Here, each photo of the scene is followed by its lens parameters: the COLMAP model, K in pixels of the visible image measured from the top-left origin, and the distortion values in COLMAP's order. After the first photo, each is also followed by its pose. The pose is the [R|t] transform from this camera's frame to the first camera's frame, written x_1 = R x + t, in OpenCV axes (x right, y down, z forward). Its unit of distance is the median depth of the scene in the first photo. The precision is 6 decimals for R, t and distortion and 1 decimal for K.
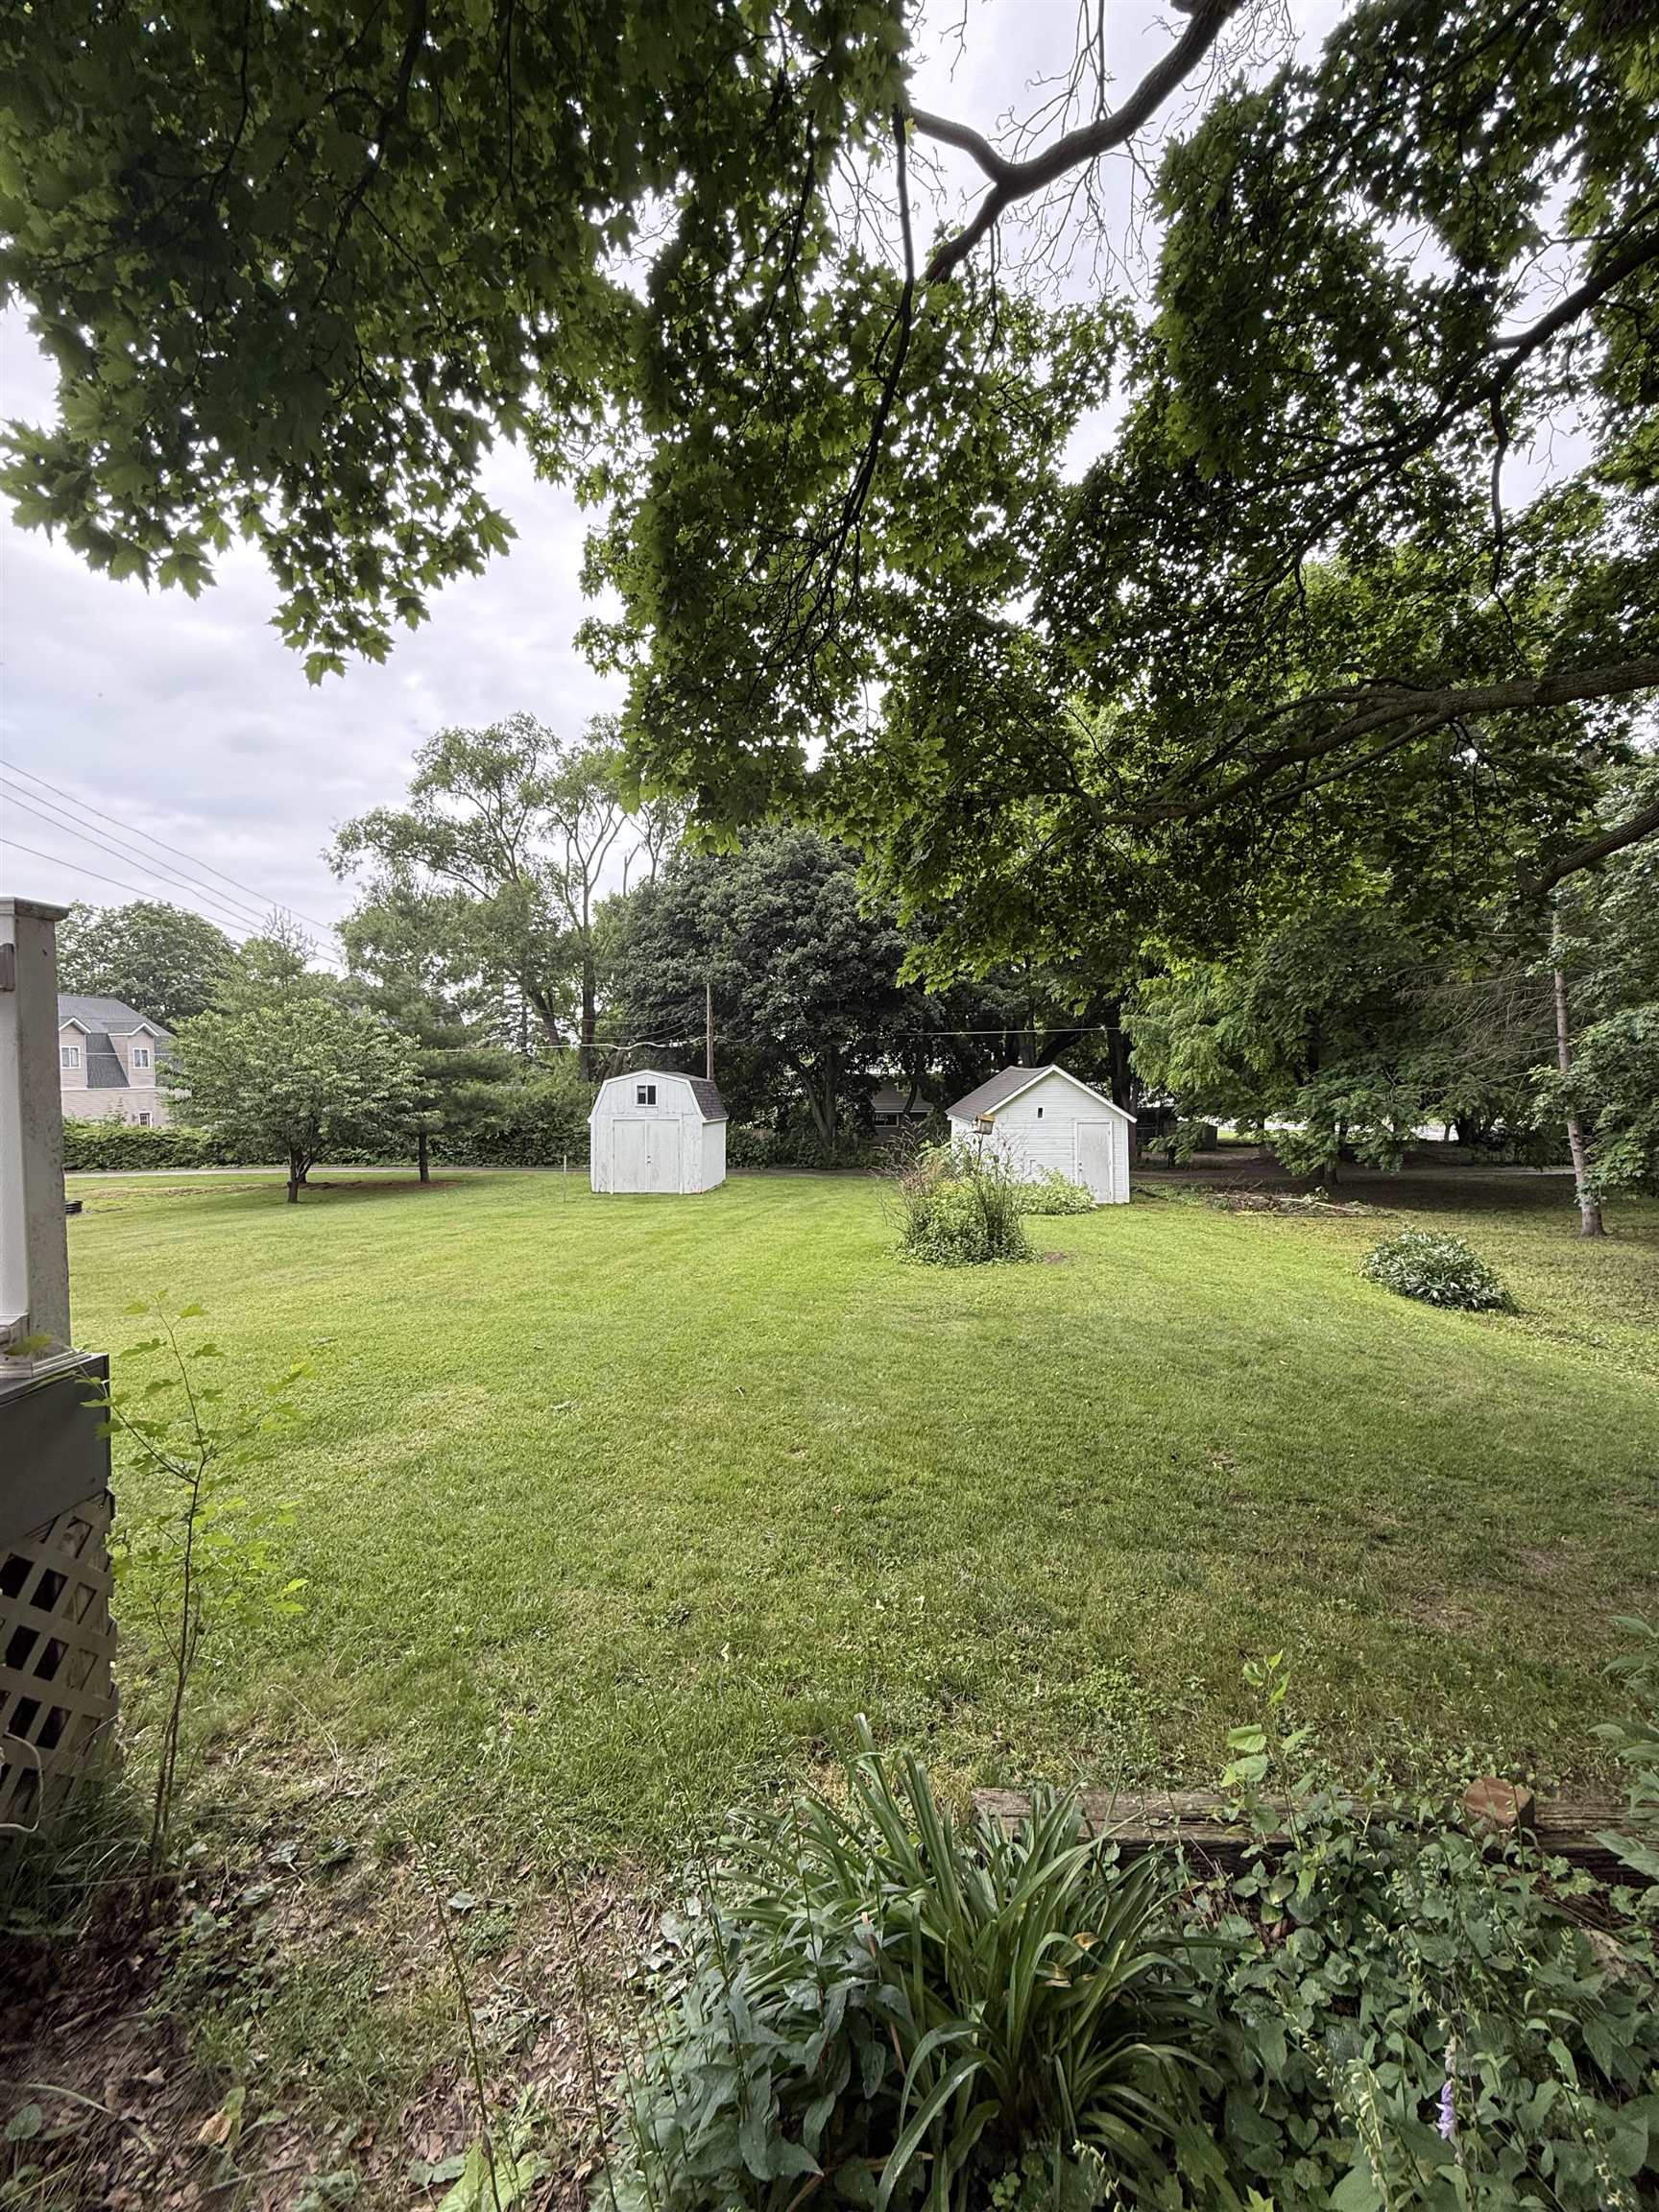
lens RADIAL K [[876.4, 0, 823.3], [0, 876.4, 1100.4], [0, 0, 1]] dist [-0.000026, -0.000224]
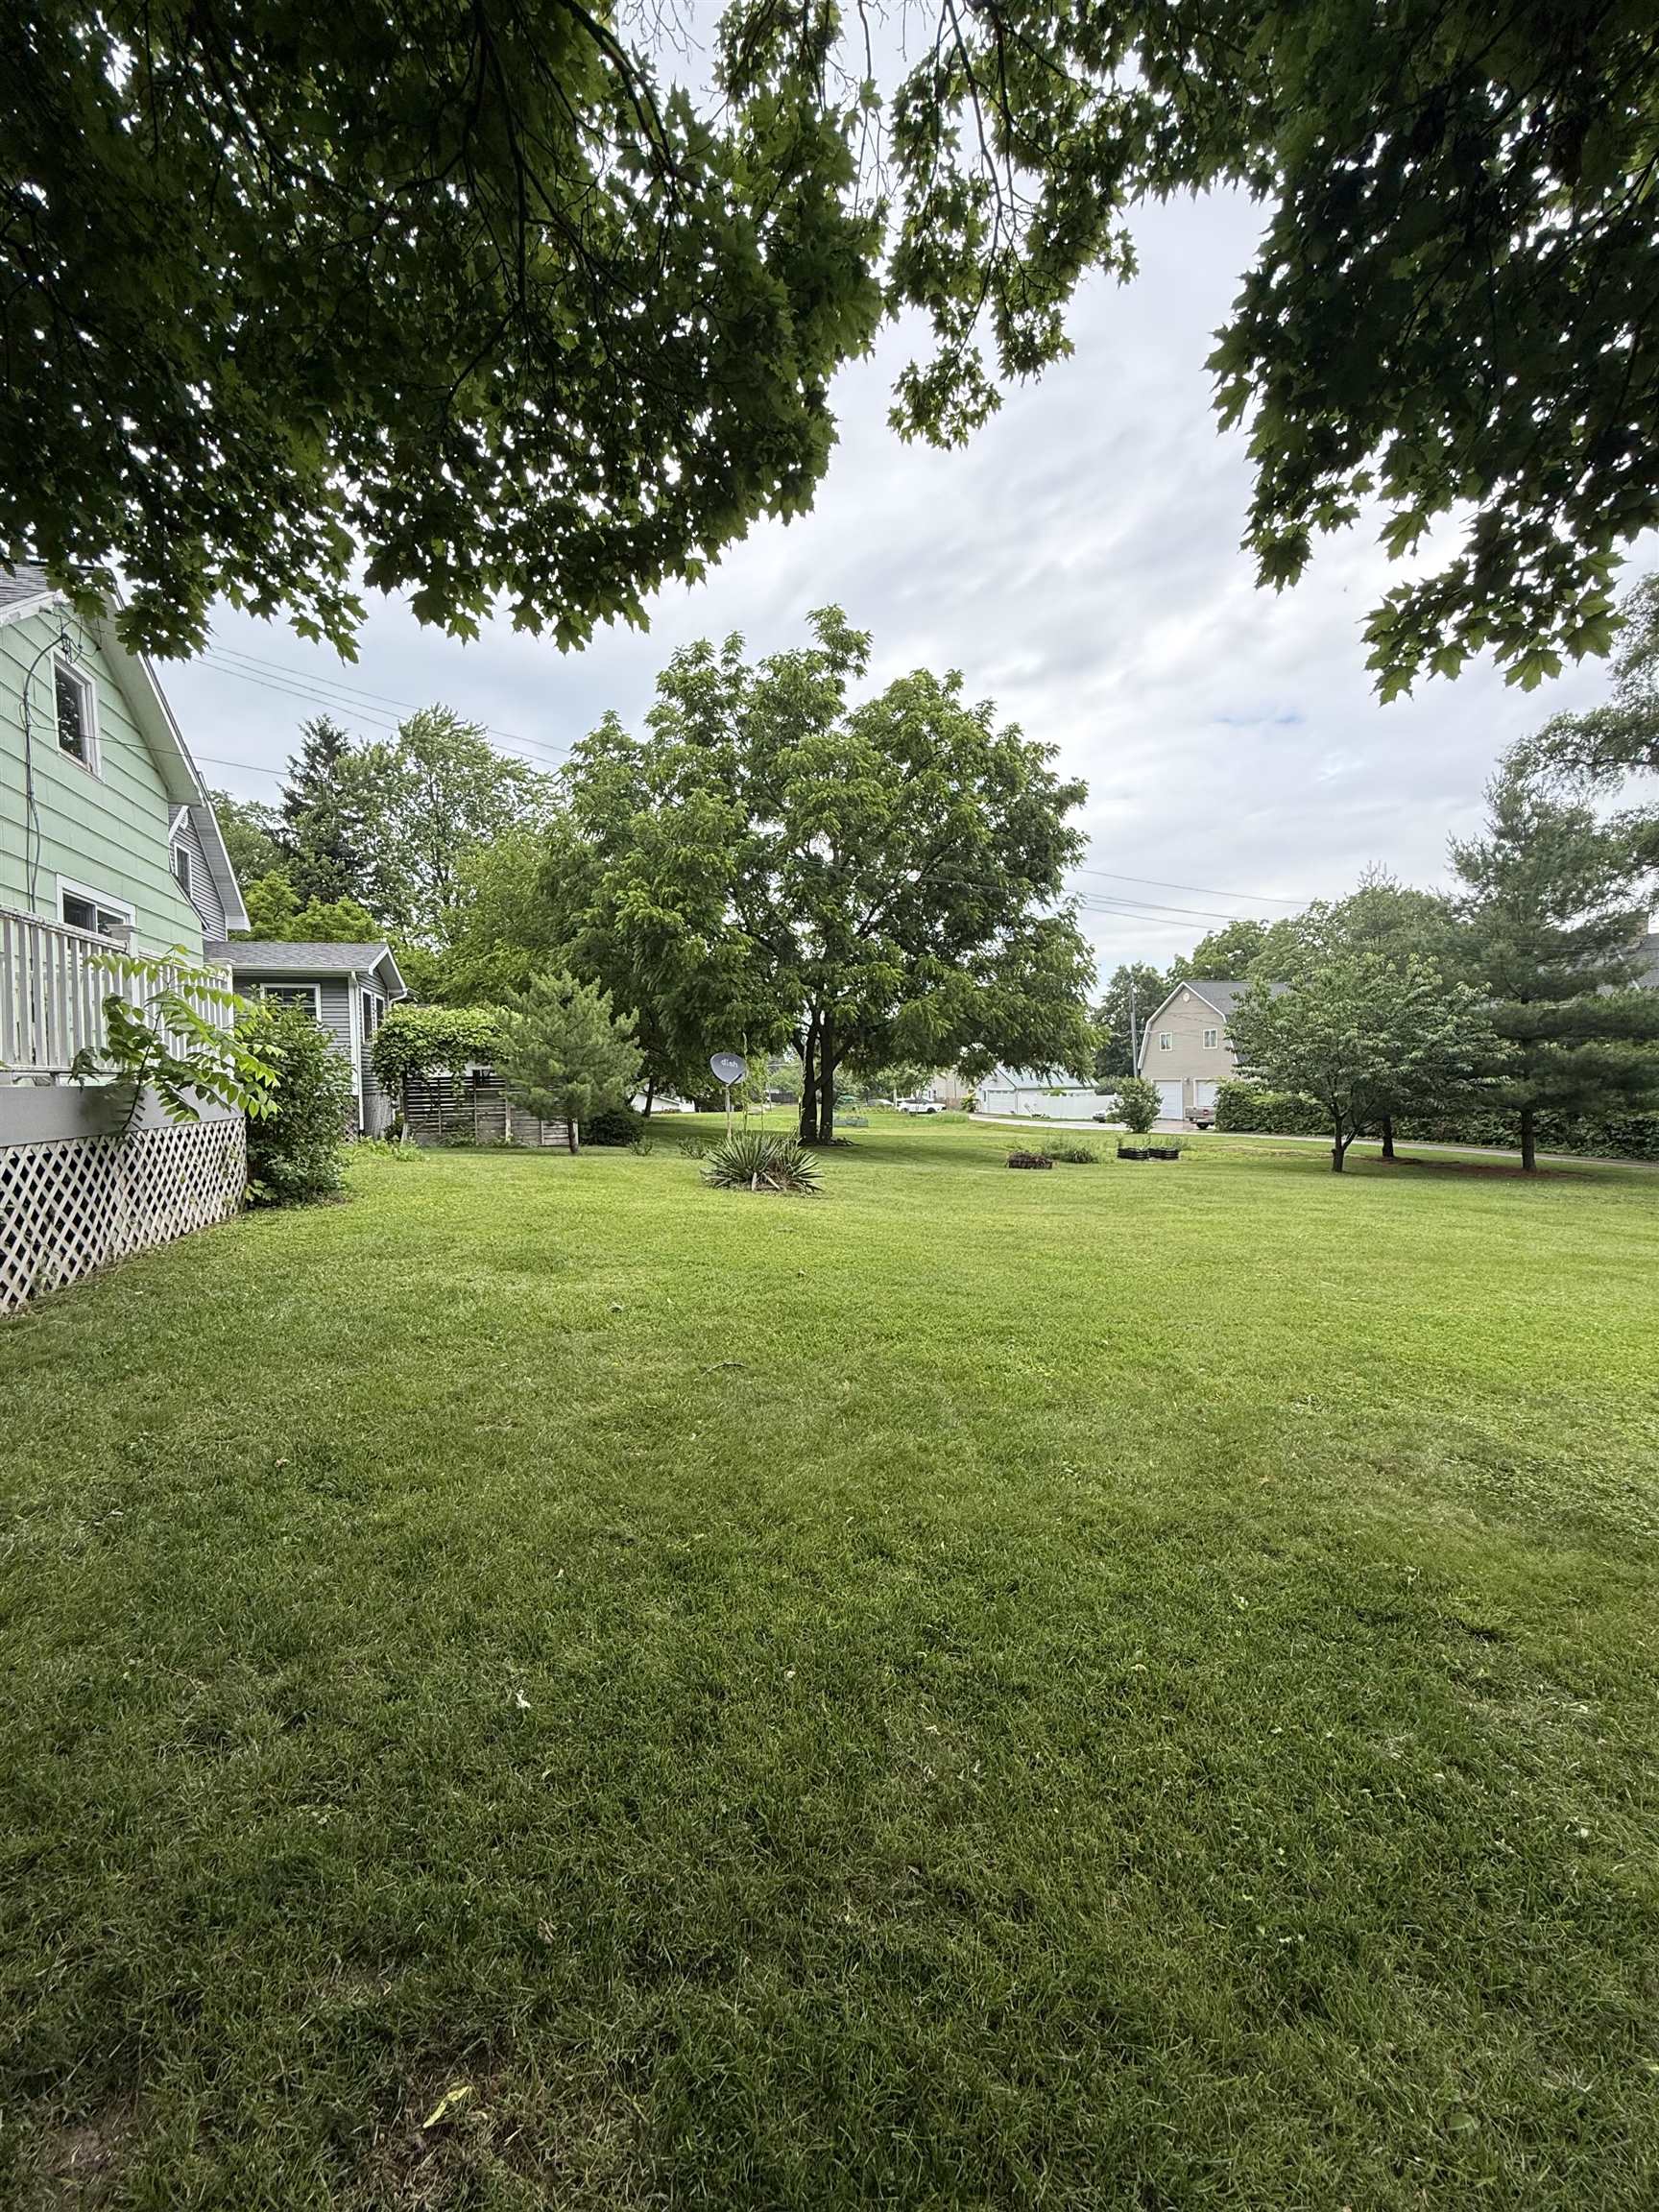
lens RADIAL K [[876.4, 0, 826.3], [0, 876.4, 1094.4], [0, 0, 1]] dist [-0.000026, -0.000224]
pose [[0.290701, 0.028843, -0.956379, 0.082540], [-0.017088, 0.999543, 0.024951, 0.010946], [0.956661, 0.009089, 0.291061, 0.113657]]
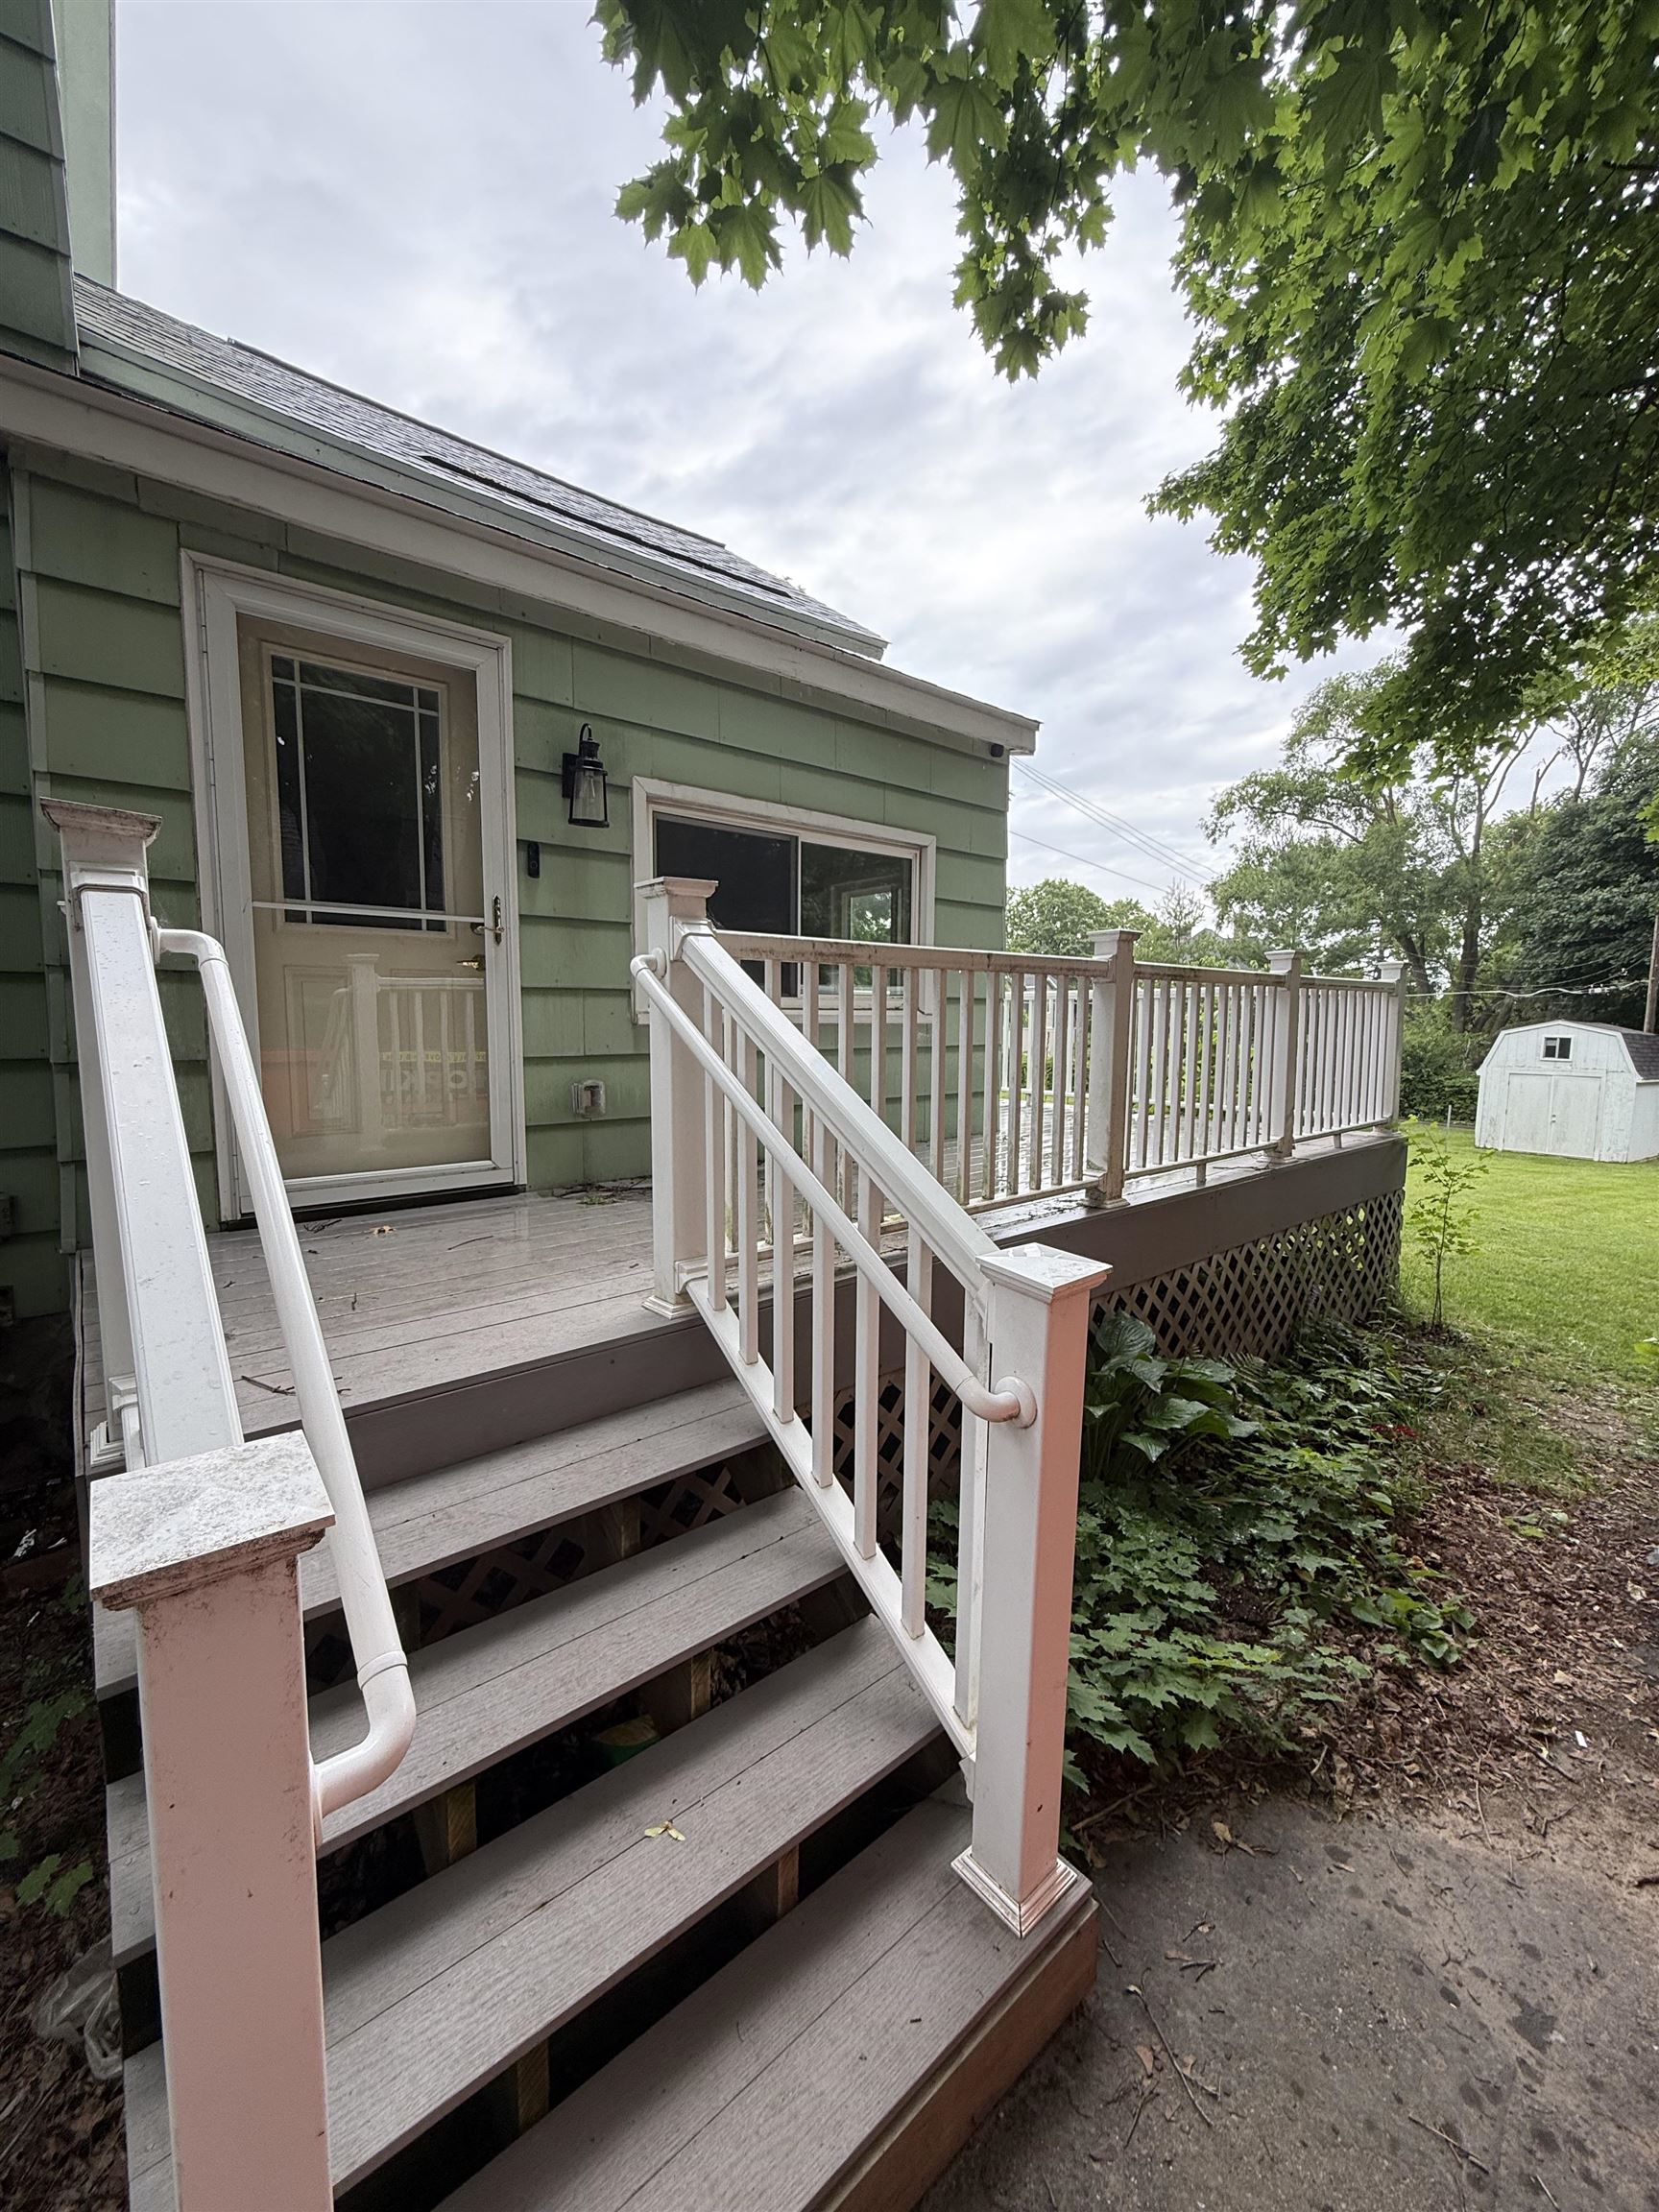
lens RADIAL K [[876.4, 0, 830.1], [0, 876.4, 1100.6], [0, 0, 1]] dist [-0.000026, -0.000224]
pose [[0.648483, 0.081218, -0.756884, 0.001396], [-0.033423, 0.996371, 0.078281, 0.001382], [0.760495, -0.025467, 0.648845, -0.101324]]
